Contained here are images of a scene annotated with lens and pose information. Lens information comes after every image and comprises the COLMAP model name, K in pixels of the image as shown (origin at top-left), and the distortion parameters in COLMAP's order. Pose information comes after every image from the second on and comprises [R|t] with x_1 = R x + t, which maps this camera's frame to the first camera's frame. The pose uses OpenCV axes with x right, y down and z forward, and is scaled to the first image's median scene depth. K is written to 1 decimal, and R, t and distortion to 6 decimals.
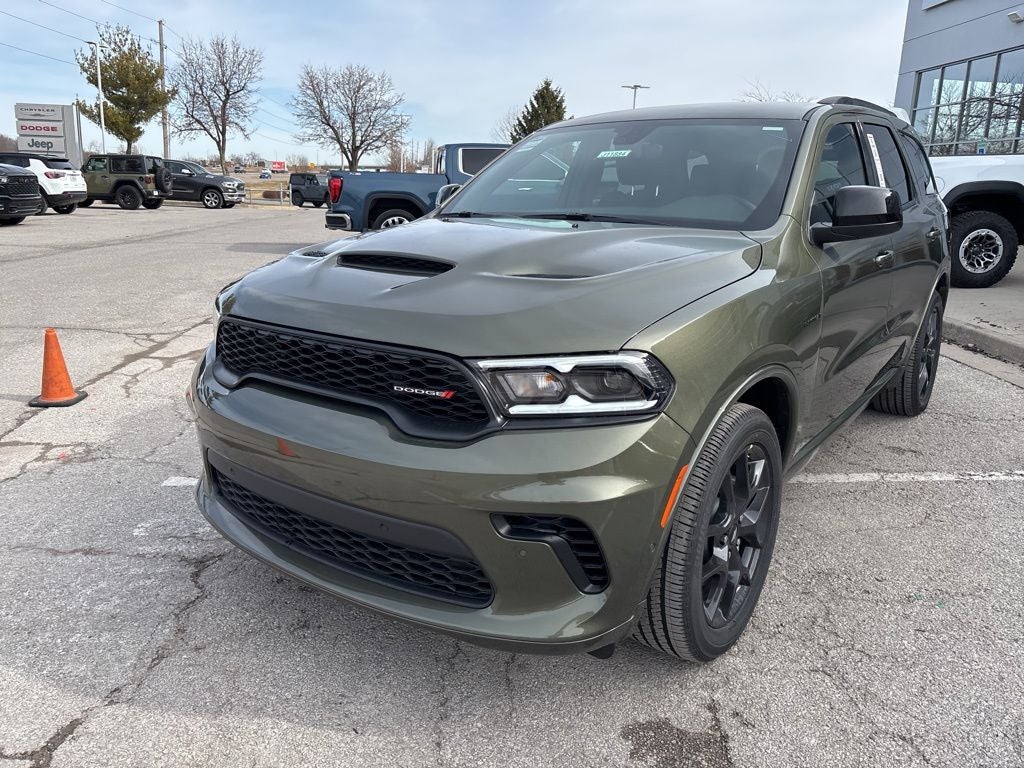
lens RADIAL K [[772.9, 0, 506.2], [0, 772.9, 376.1], [0, 0, 1]] dist [0.048621, -0.057788]
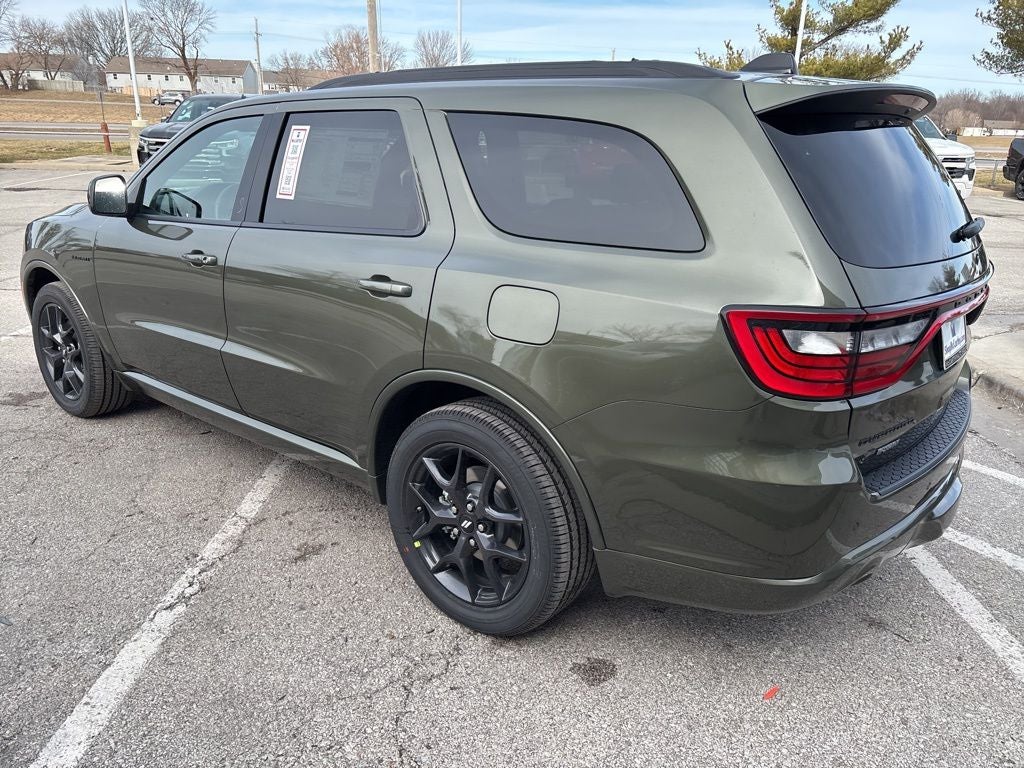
lens RADIAL K [[772.9, 0, 505.8], [0, 772.9, 384.8], [0, 0, 1]] dist [0.048621, -0.057788]
pose [[-0.049863, 0.297963, -0.953274, 1.303606], [-0.270053, 0.914887, 0.300090, -0.365313], [0.961554, 0.272398, 0.034846, 1.254030]]
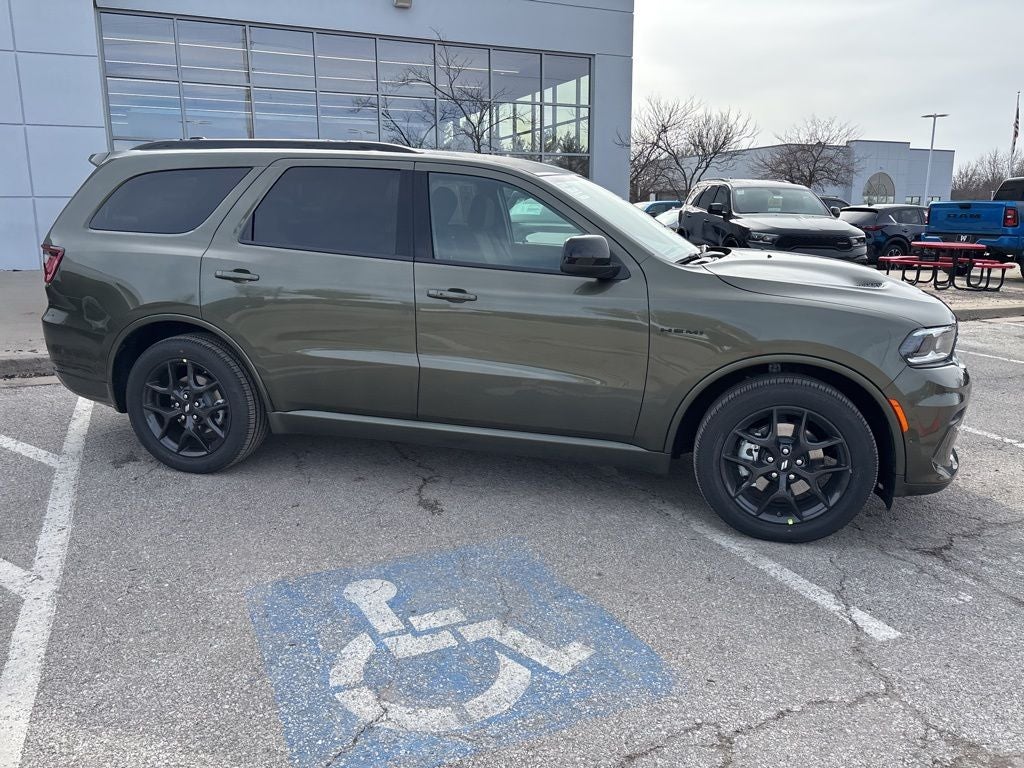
lens RADIAL K [[772.9, 0, 515.0], [0, 772.9, 373.9], [0, 0, 1]] dist [0.048621, -0.057788]
pose [[-0.388201, -0.203011, 0.898936, -0.925741], [0.213534, 0.929075, 0.302030, -0.412464], [-0.896495, 0.309202, -0.317318, 1.488964]]
